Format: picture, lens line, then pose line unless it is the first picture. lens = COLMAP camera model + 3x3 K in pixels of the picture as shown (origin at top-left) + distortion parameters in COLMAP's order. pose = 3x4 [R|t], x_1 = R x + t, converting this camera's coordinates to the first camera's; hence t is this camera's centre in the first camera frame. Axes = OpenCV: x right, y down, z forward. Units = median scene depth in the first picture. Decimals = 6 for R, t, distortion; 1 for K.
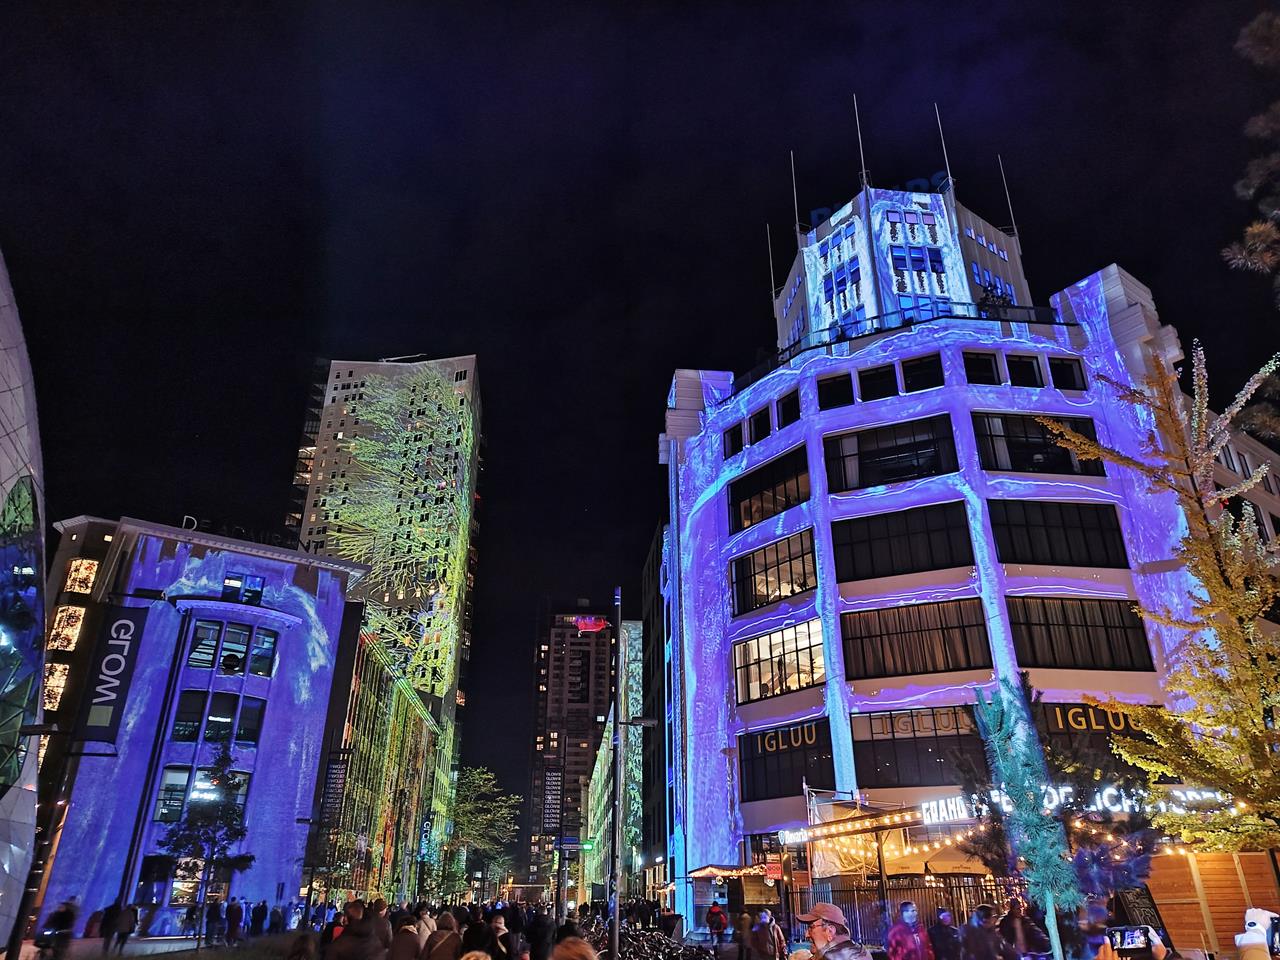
lens RADIAL K [[885.8, 0, 637.3], [0, 885.8, 482.1], [0, 0, 1]] dist [0.035680, 0.001097]
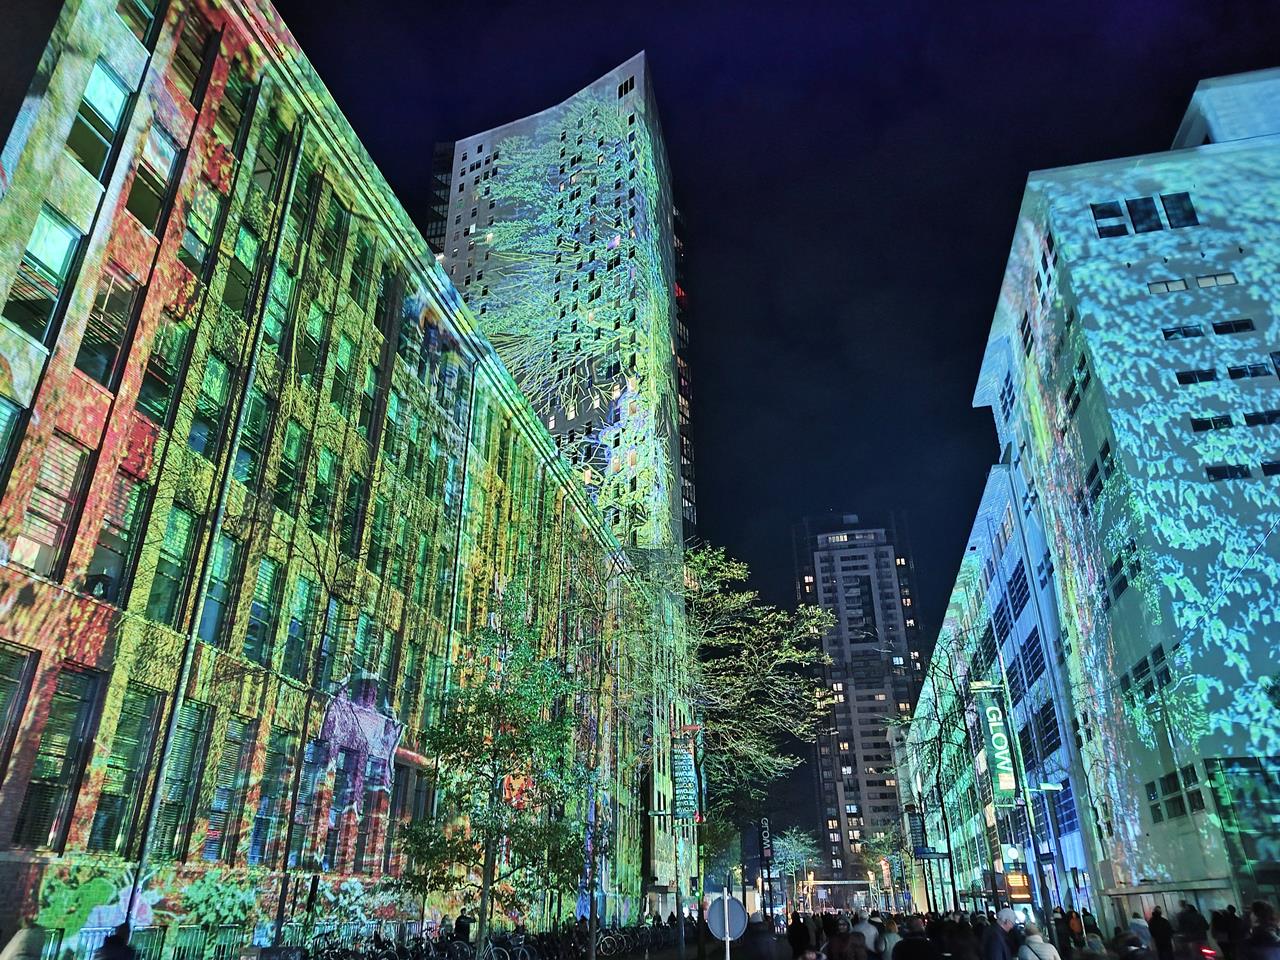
lens RADIAL K [[885.8, 0, 644.3], [0, 885.8, 479.5], [0, 0, 1]] dist [0.035680, 0.001097]
pose [[0.958457, -0.134474, -0.251549, -0.065177], [0.132648, 0.990866, -0.024282, 0.184604], [0.252517, -0.010094, 0.967540, 0.394072]]
